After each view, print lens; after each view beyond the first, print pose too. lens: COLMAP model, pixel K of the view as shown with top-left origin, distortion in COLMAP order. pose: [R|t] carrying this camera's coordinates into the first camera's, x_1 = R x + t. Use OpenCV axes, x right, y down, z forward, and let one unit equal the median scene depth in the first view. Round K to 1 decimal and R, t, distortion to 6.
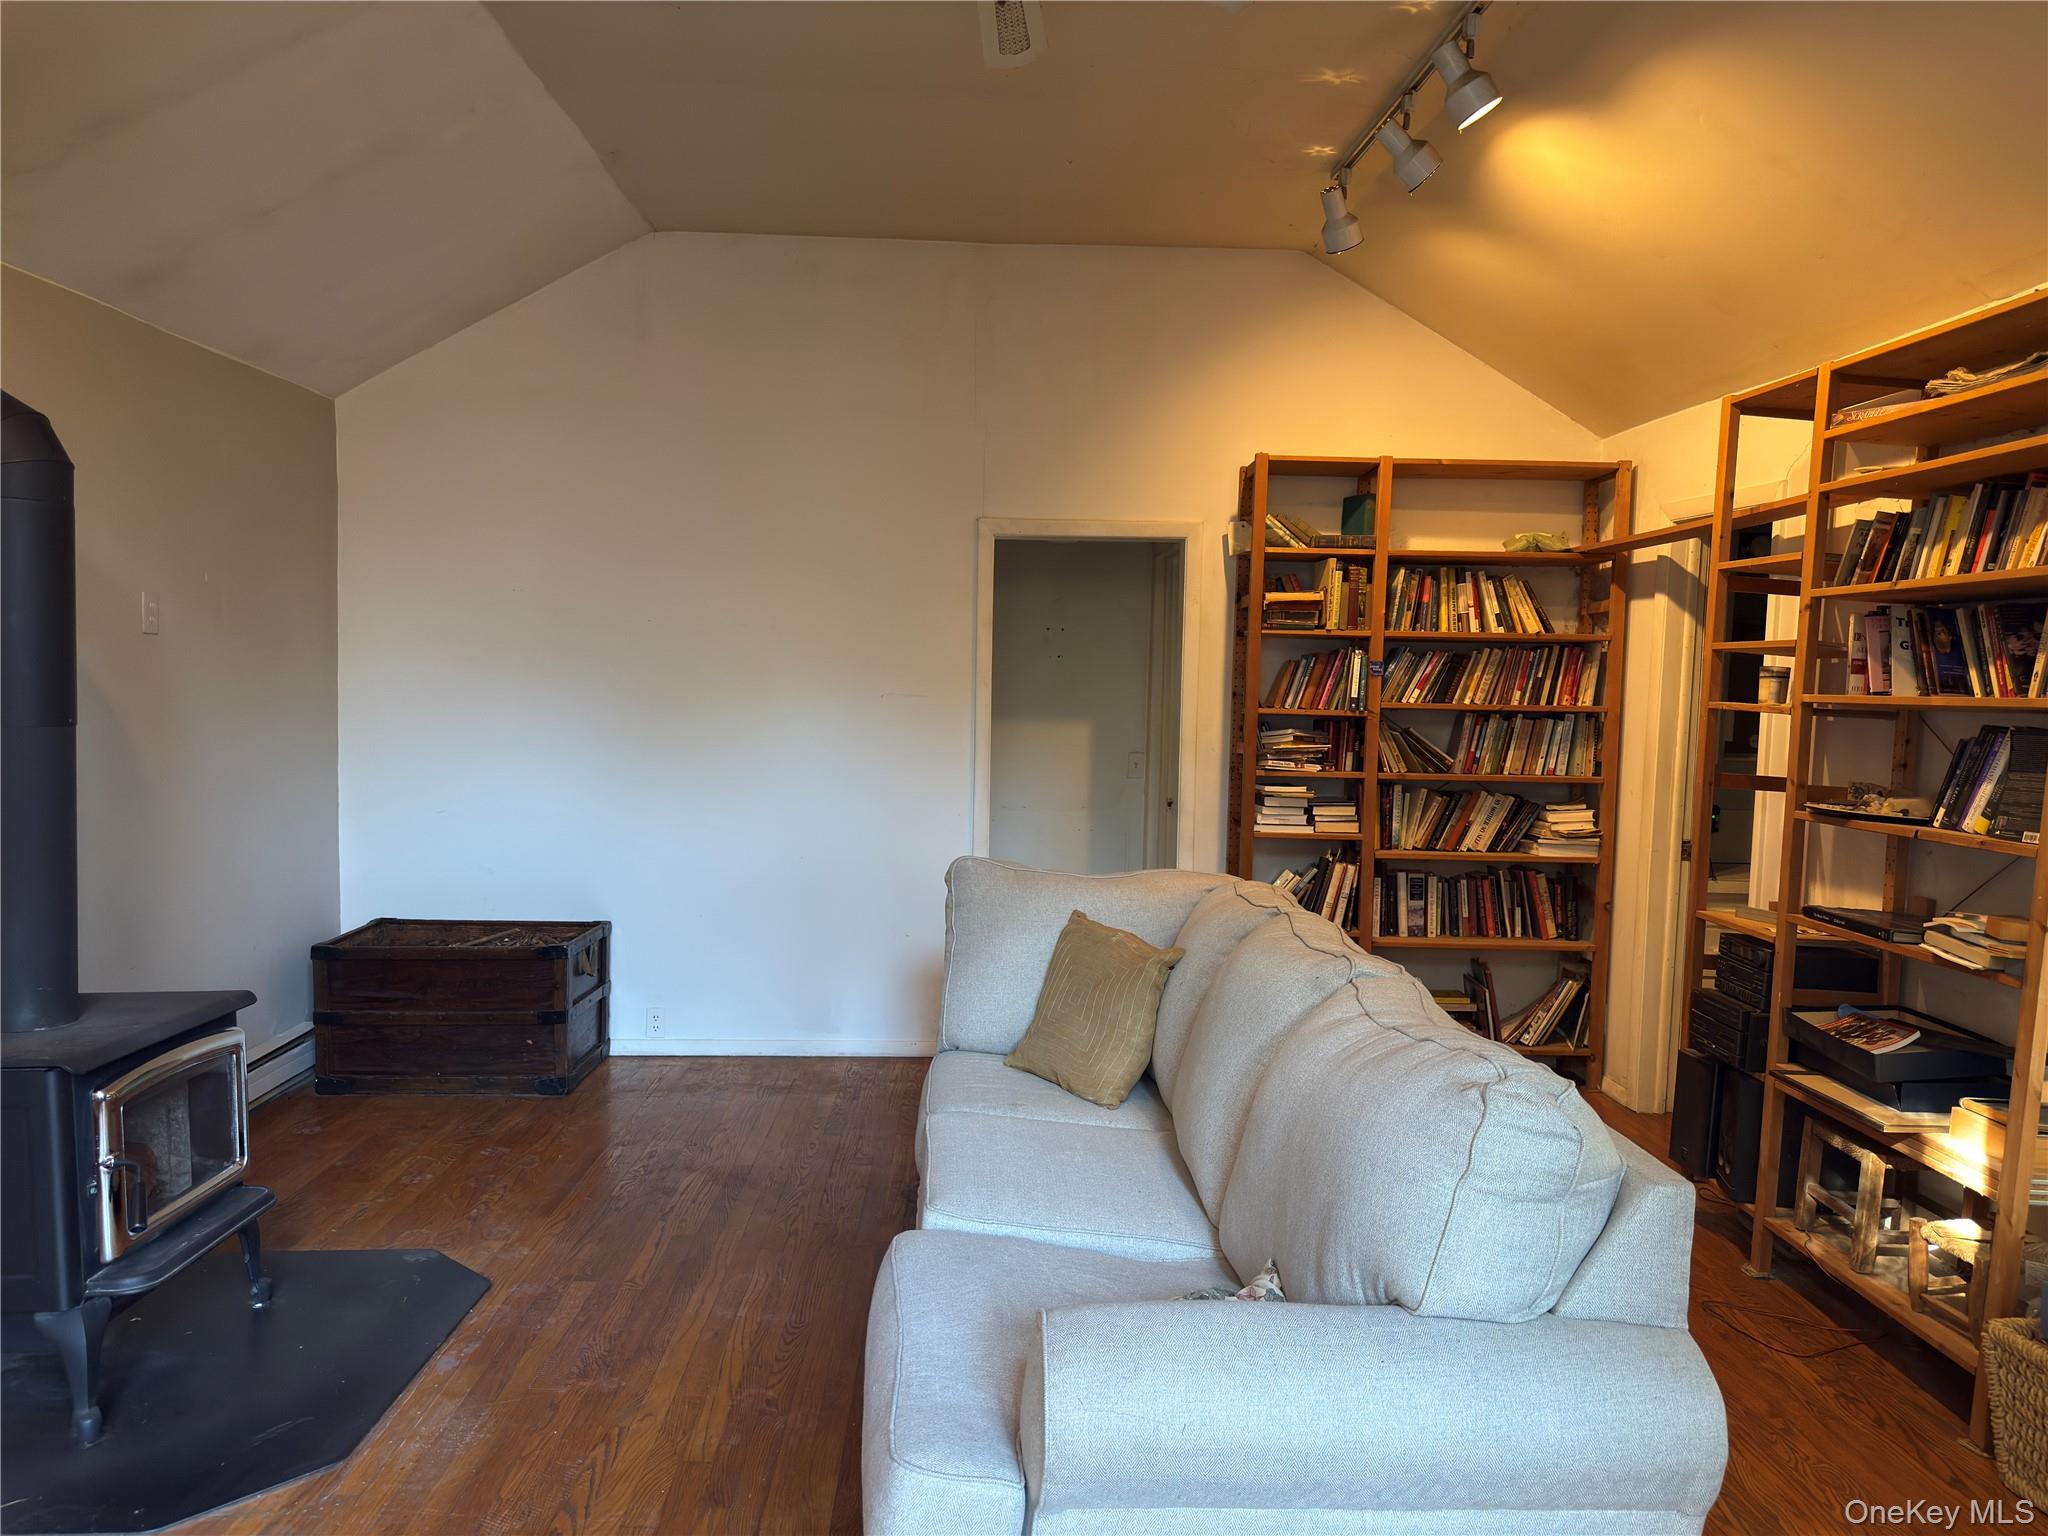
lens RADIAL K [[1466.8, 0, 1039.1], [0, 1466.8, 780.1], [0, 0, 1]] dist [0.084727, -0.105670]
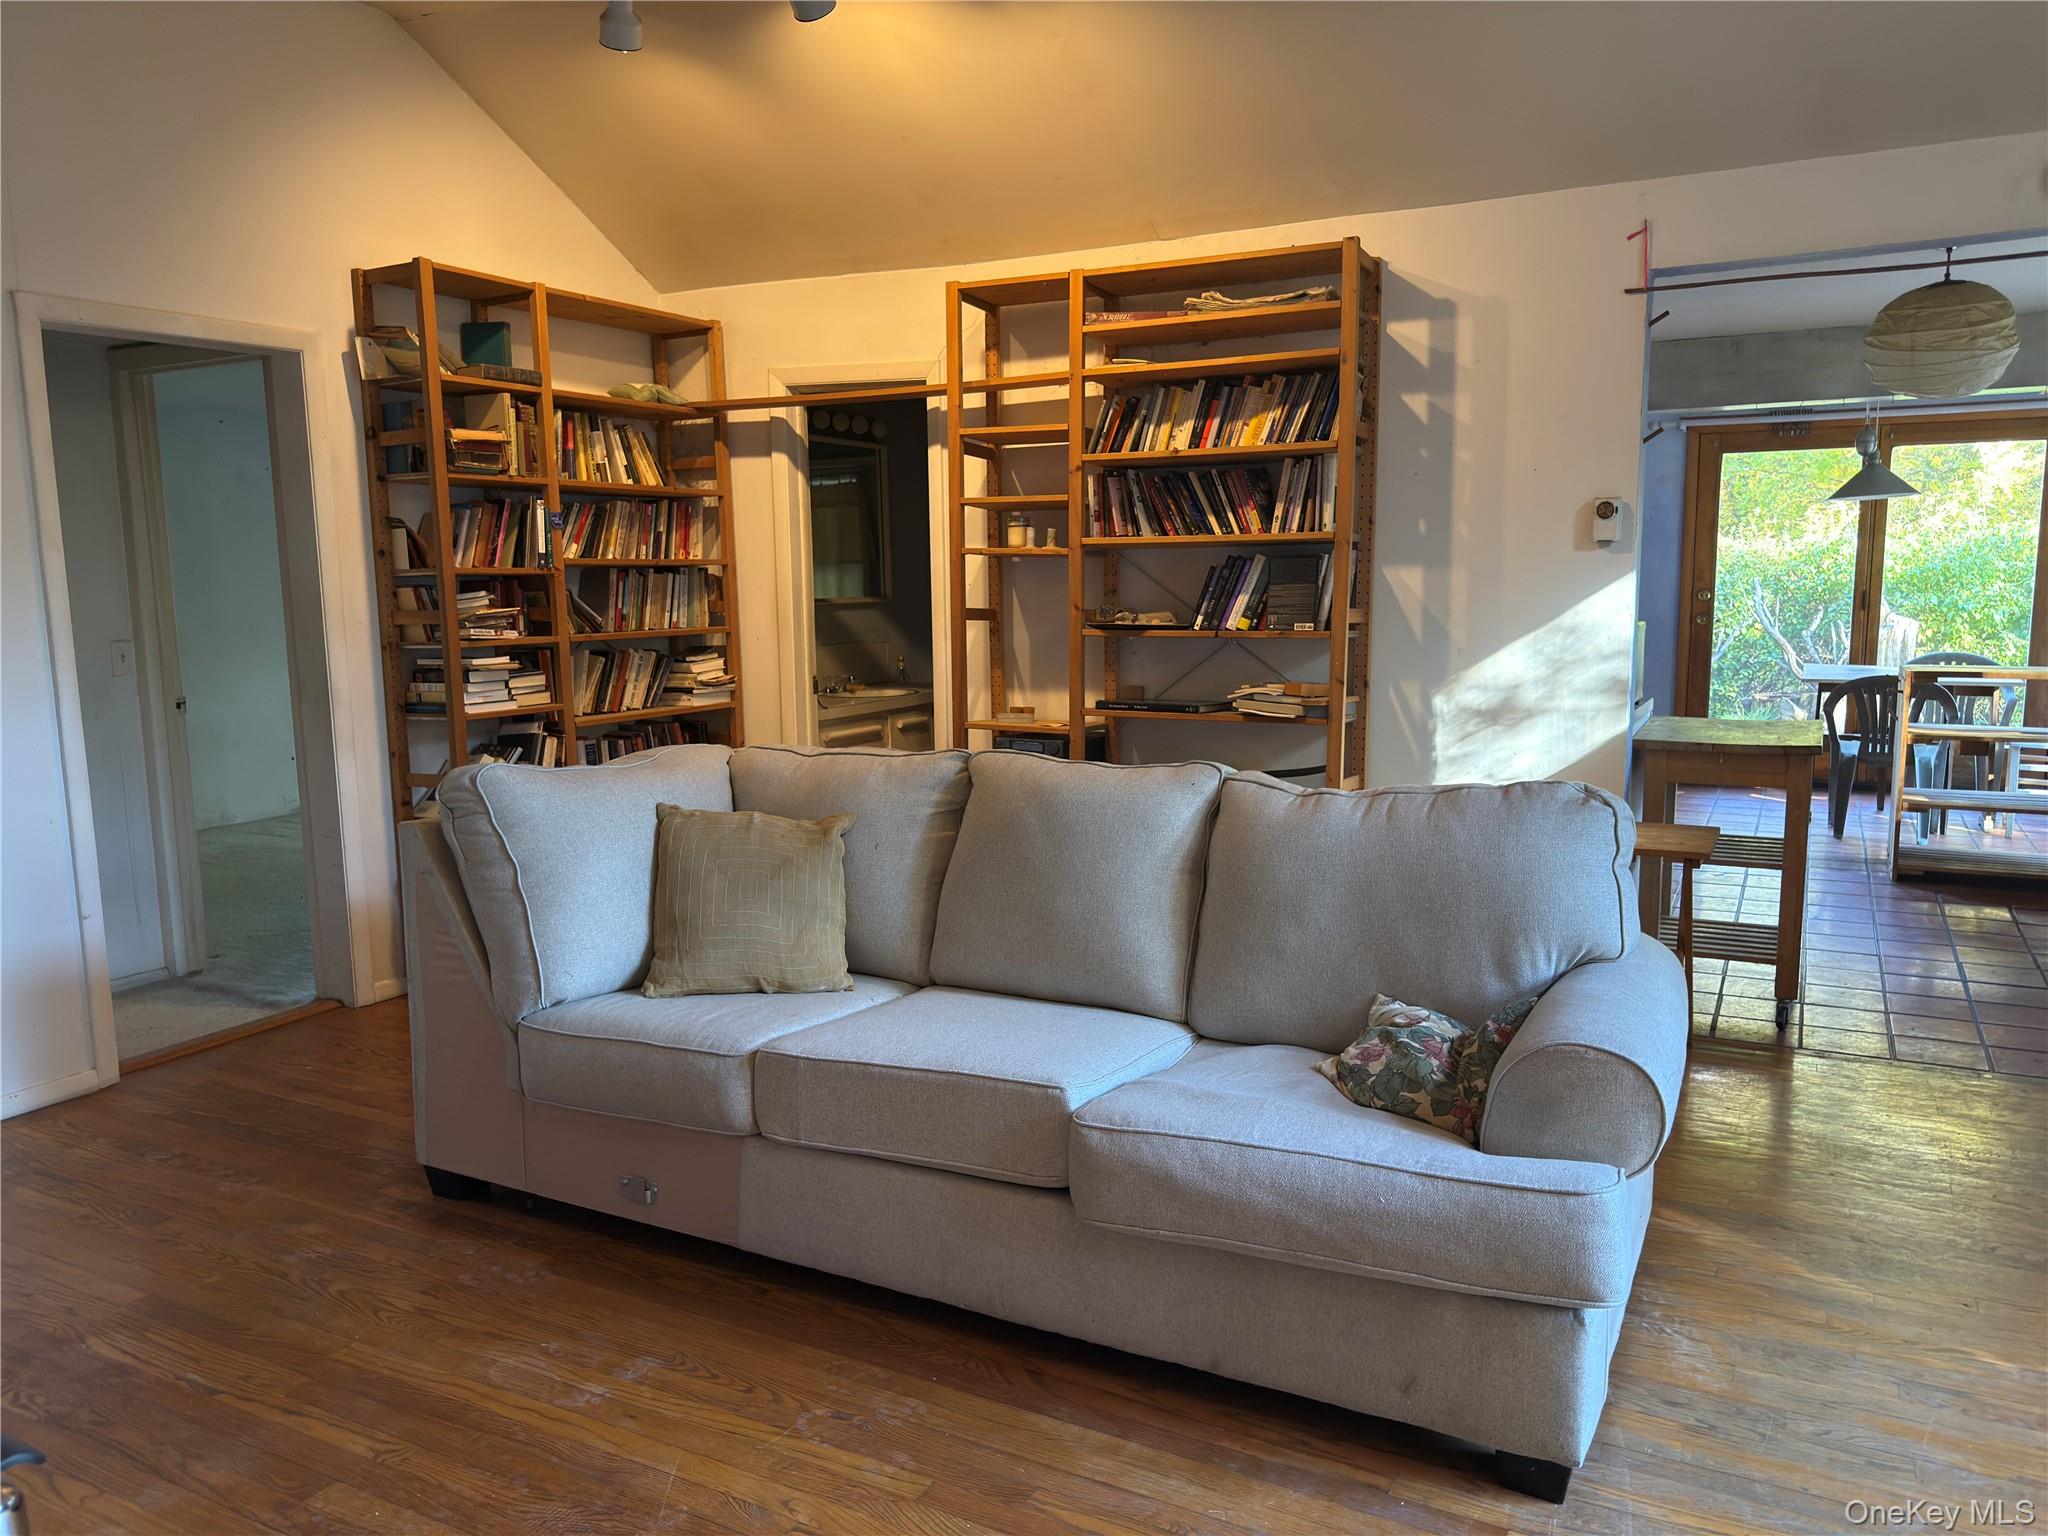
lens RADIAL K [[1466.8, 0, 1041.2], [0, 1466.8, 779.2], [0, 0, 1]] dist [0.084727, -0.105670]
pose [[0.485776, -0.150627, 0.861007, -0.448449], [0.077790, 0.988581, 0.129056, -0.012604], [-0.870615, 0.004286, 0.491947, 0.289431]]
